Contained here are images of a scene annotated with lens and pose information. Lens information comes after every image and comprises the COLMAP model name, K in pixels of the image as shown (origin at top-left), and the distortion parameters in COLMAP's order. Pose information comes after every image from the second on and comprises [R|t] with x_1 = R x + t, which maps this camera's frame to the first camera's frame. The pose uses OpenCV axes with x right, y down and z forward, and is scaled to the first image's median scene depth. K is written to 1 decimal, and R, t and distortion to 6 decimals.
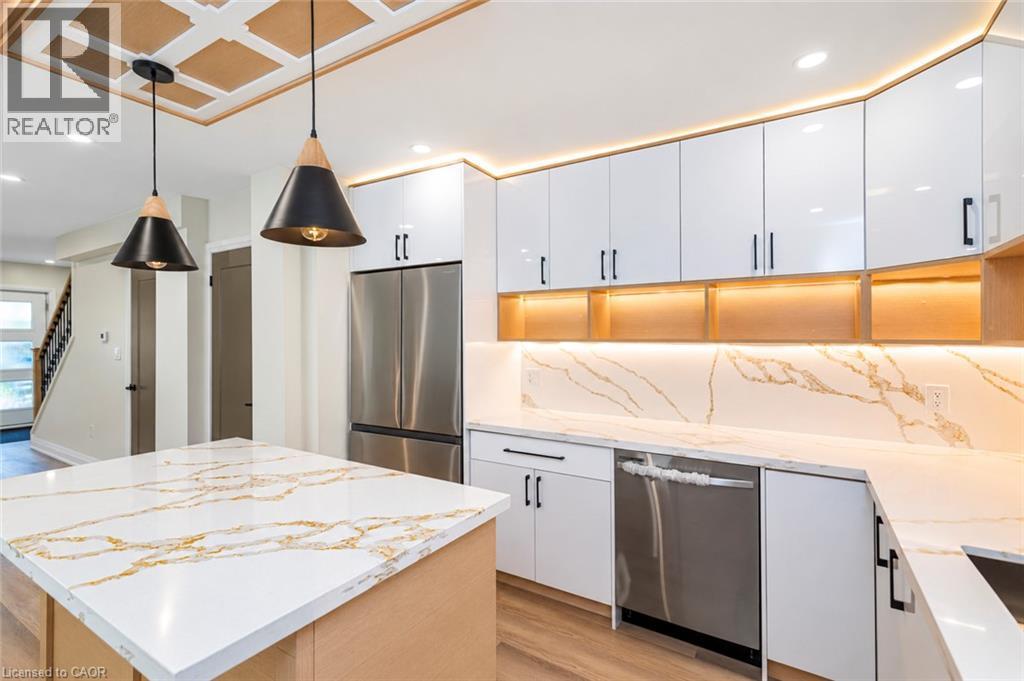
lens RADIAL K [[478.1, 0, 490.7], [0, 478.1, 333.8], [0, 0, 1]] dist [0.013760, 0.000010]
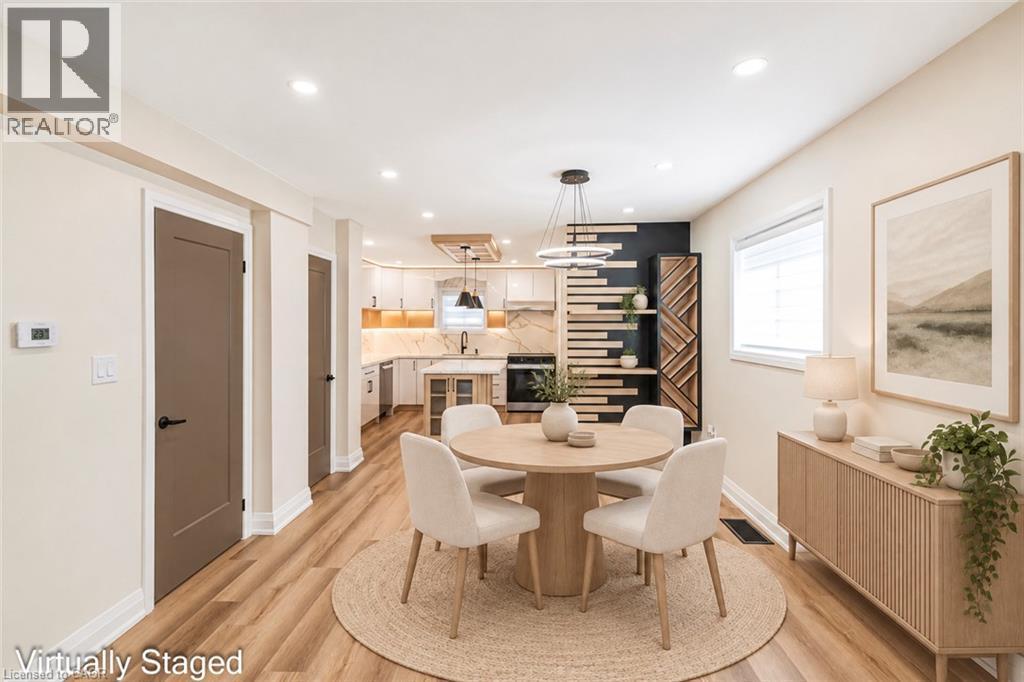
lens RADIAL K [[495.3, 0, 513.5], [0, 495.3, 327.0], [0, 0, 1]] dist [0.013180, -0.000115]
pose [[-0.517977, -0.005811, 0.855375, -2.853332], [-0.004096, 0.999982, 0.004314, -0.008288], [-0.855385, -0.001269, -0.517992, 1.874257]]
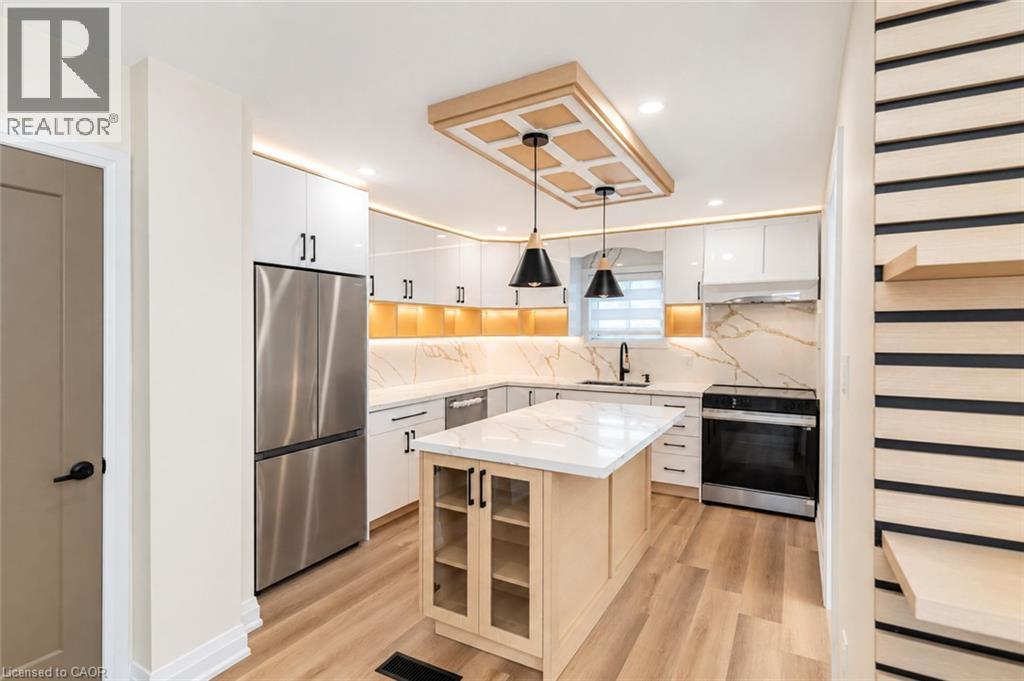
lens RADIAL K [[461.2, 0, 488.1], [0, 461.2, 335.4], [0, 0, 1]] dist [-0.000384, 0.000119]
pose [[0.004106, -0.010738, 0.999934, -1.463954], [0.000093, 0.999942, 0.010738, -0.010095], [-0.999992, 0.000049, 0.004107, 0.839299]]
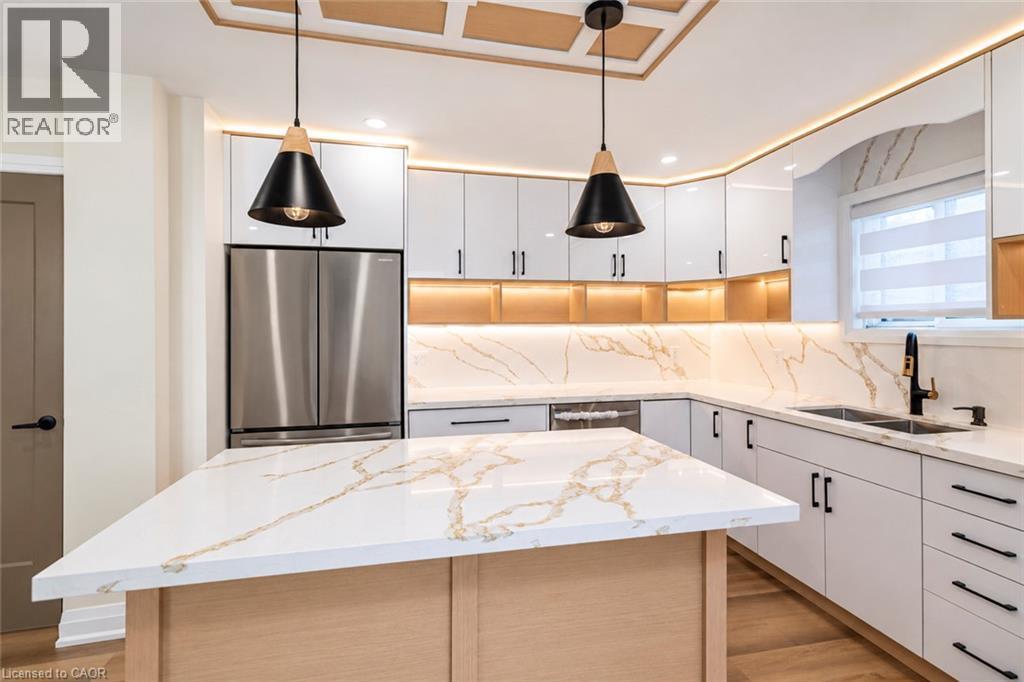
lens RADIAL K [[471.1, 0, 511.5], [0, 471.1, 324.6], [0, 0, 1]] dist [0.012229, 0.000225]
pose [[0.706826, 0.001785, 0.707385, -0.736321], [0.001523, 0.999991, -0.004045, 0.025883], [-0.707385, 0.003936, 0.706817, 0.159144]]
